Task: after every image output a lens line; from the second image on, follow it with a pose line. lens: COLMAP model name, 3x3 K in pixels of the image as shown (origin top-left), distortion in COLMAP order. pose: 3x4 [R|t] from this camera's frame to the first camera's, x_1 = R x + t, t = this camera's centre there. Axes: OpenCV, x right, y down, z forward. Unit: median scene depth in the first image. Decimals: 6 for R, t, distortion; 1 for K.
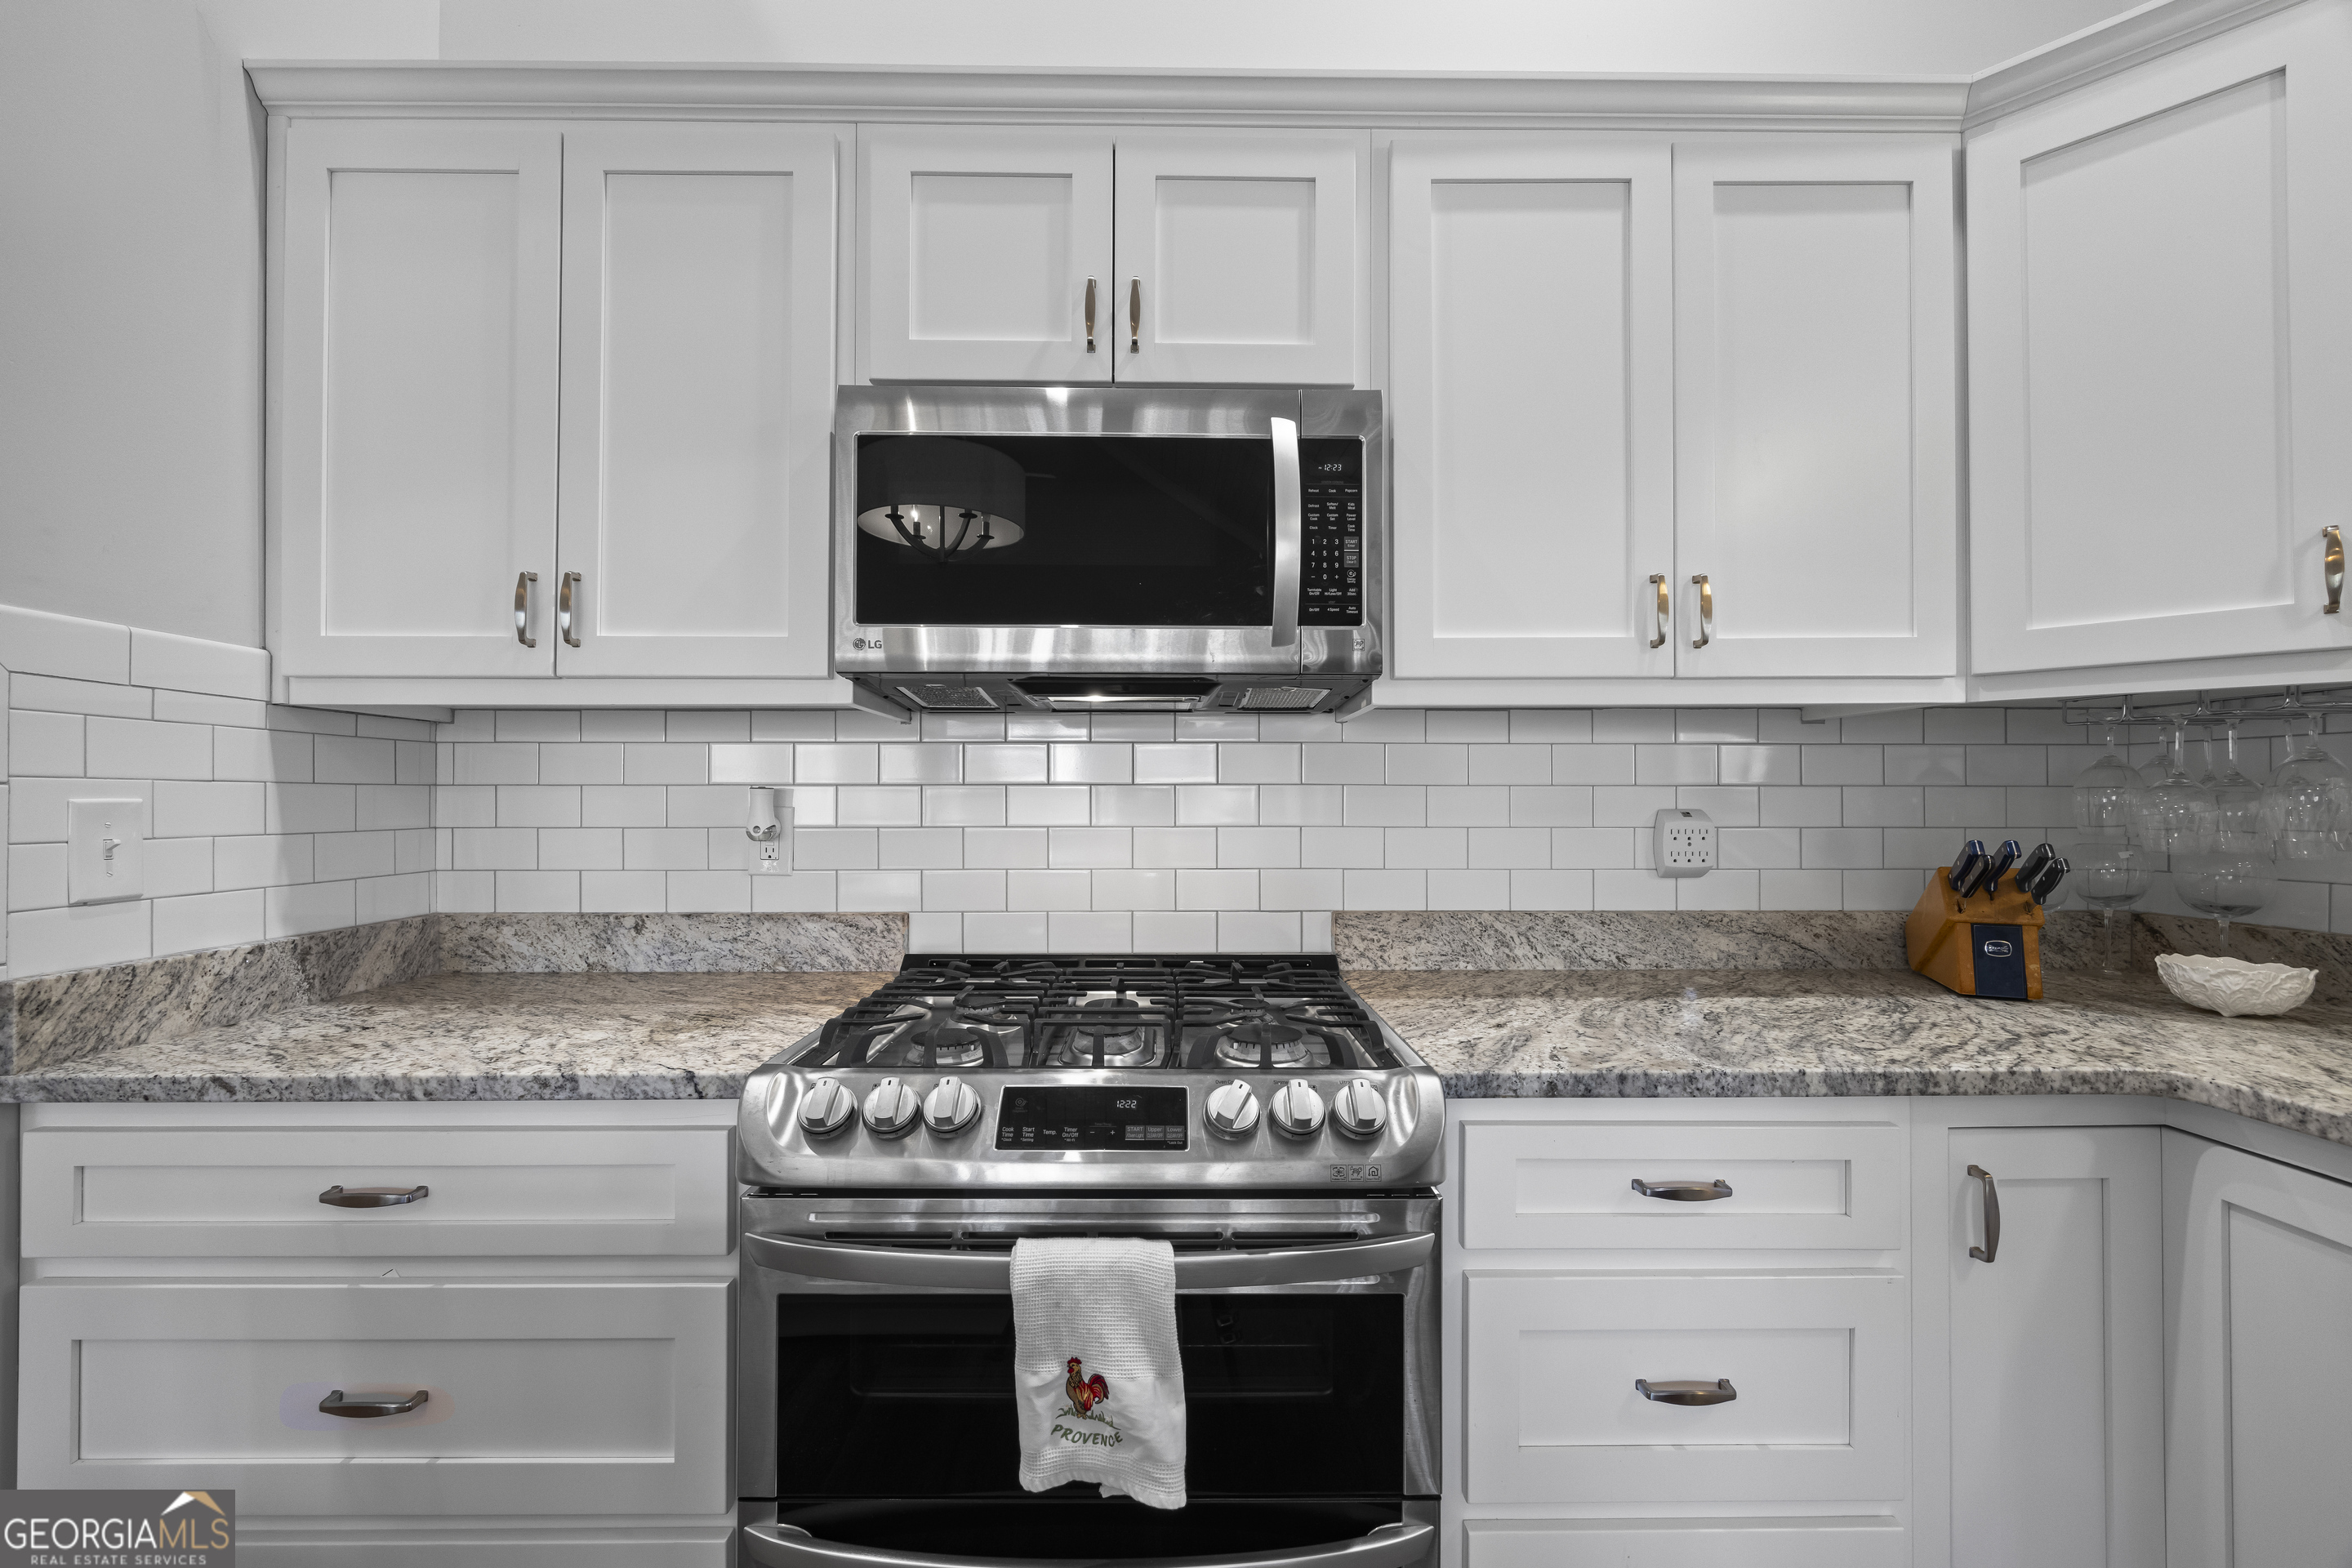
lens RADIAL K [[939.4, 0, 1174.8], [0, 939.4, 795.7], [0, 0, 1]] dist [0.001085, -0.000074]
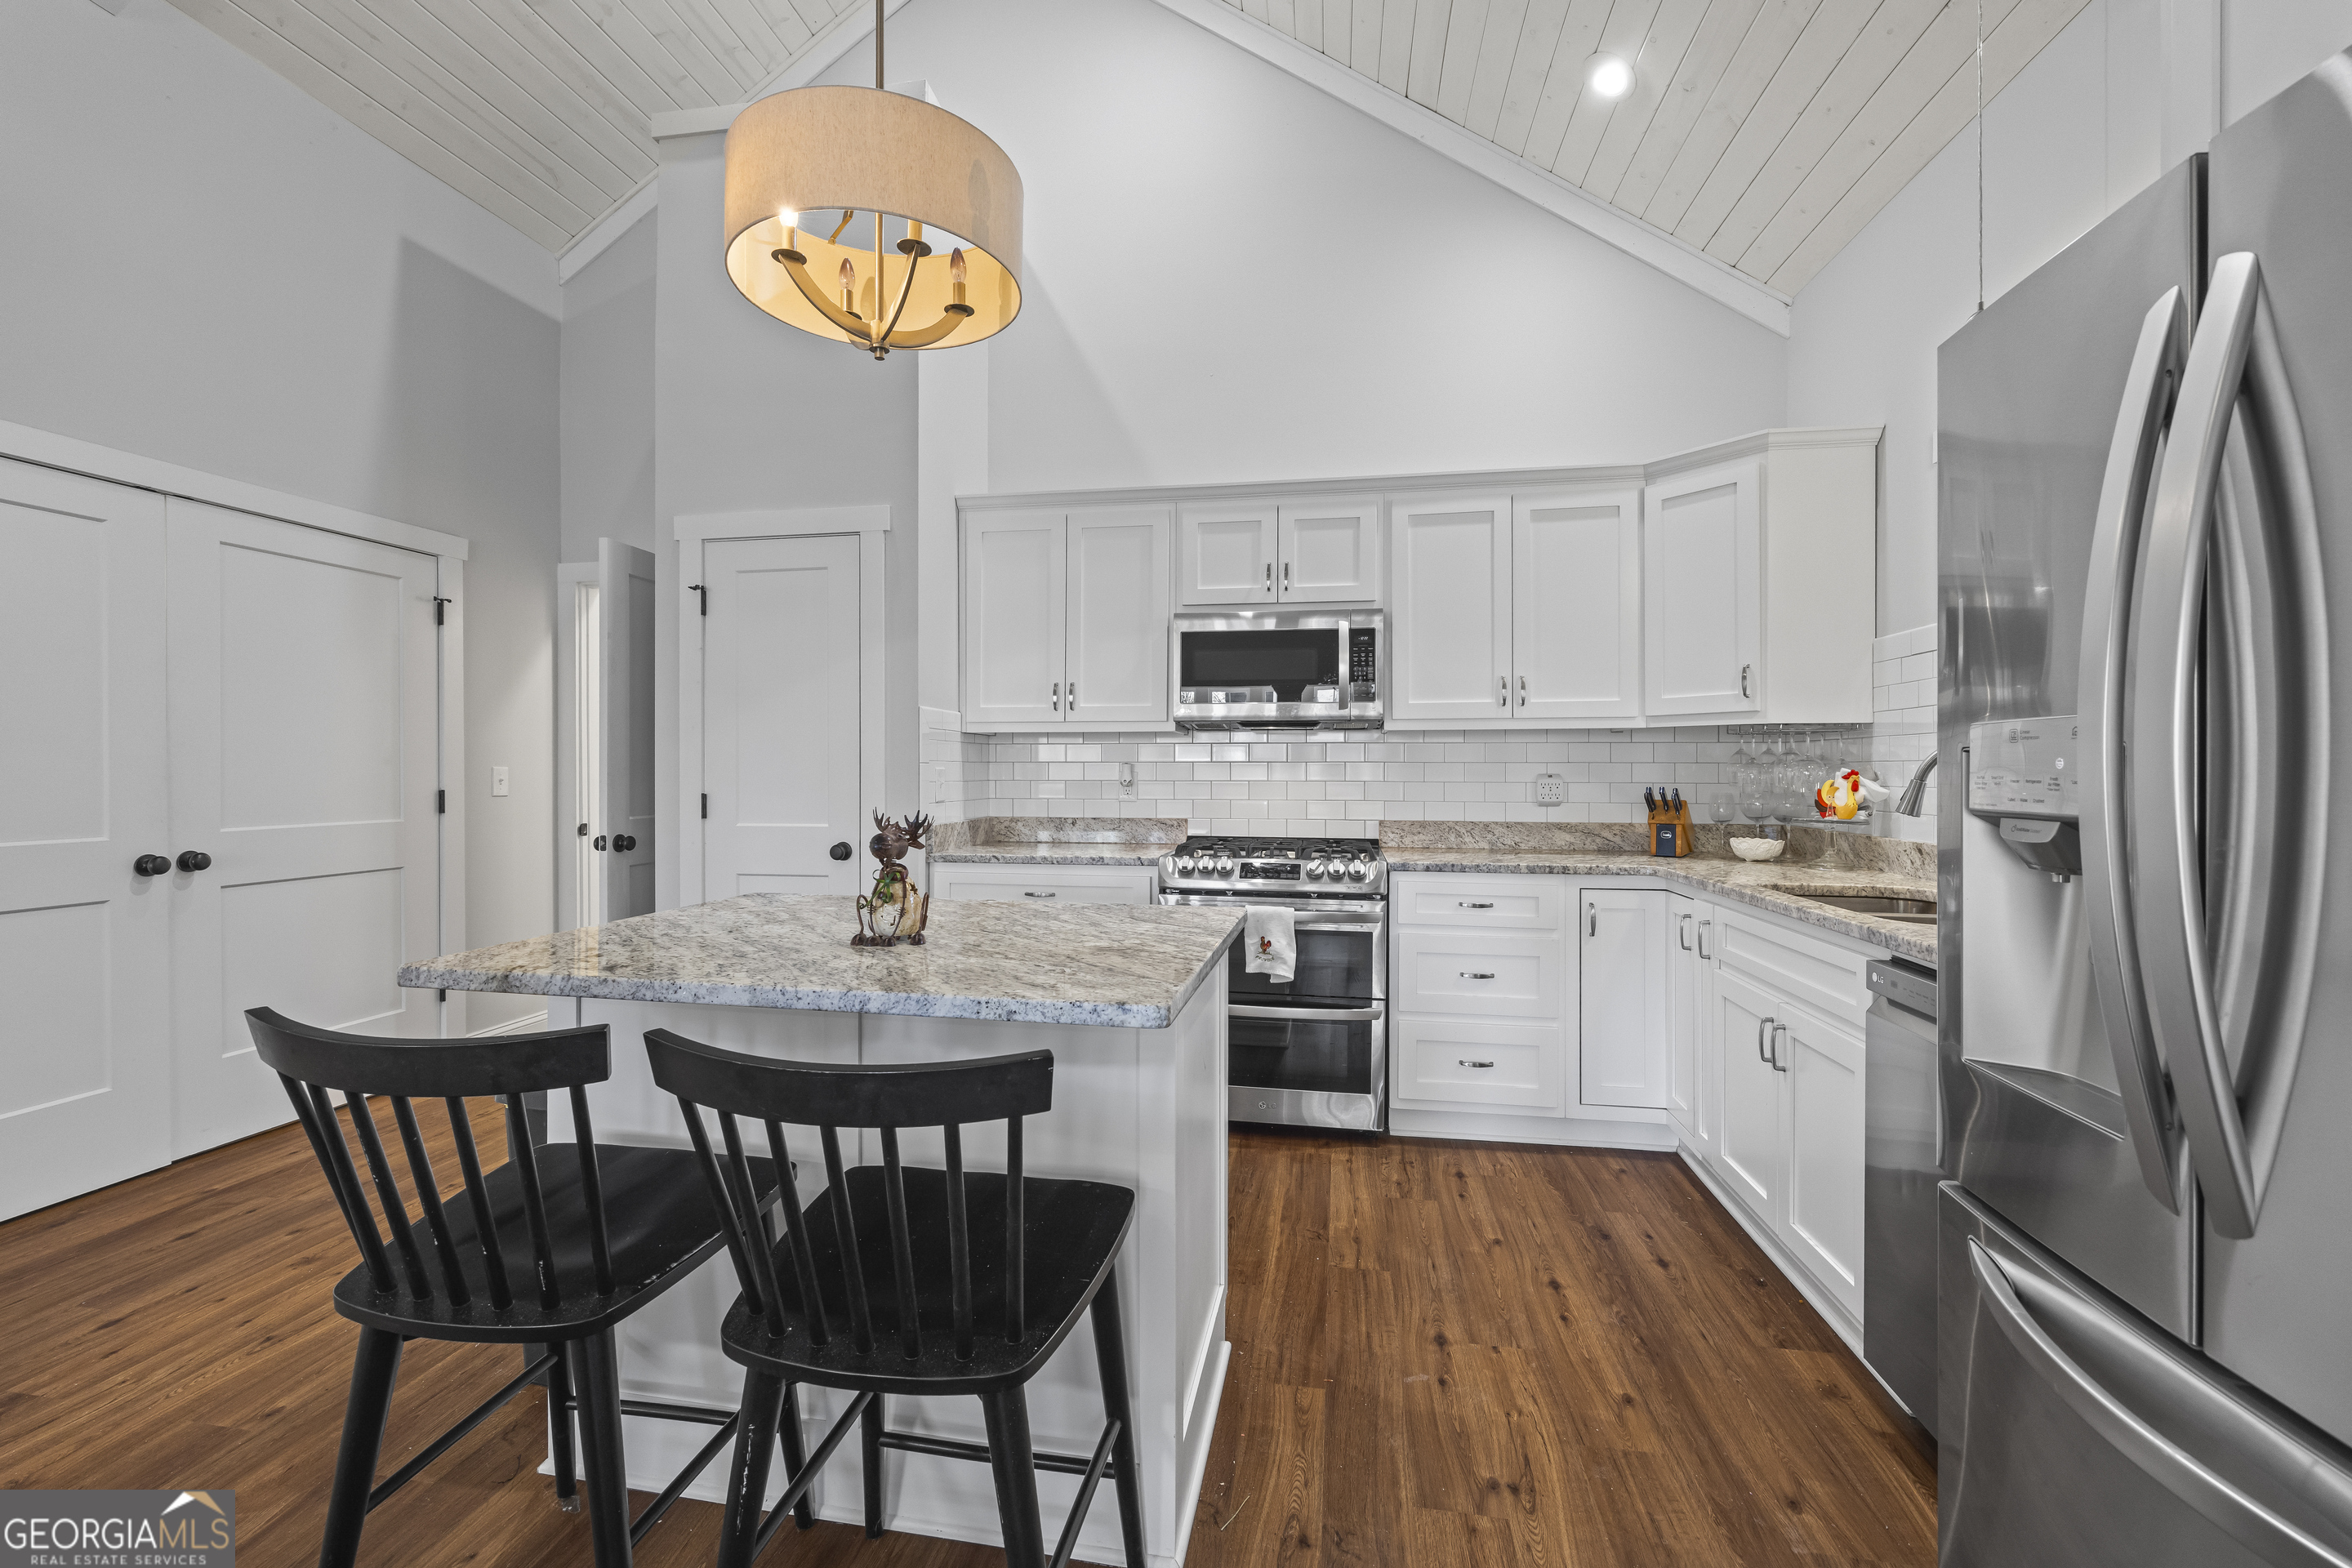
lens RADIAL K [[998.8, 0, 1175.4], [0, 998.8, 771.5], [0, 0, 1]] dist [-0.002011, -0.000646]
pose [[0.984096, 0.002236, -0.177624, 0.141525], [-0.001194, 0.999981, 0.005975, -0.004318], [0.177634, -0.005667, 0.984080, -1.689149]]
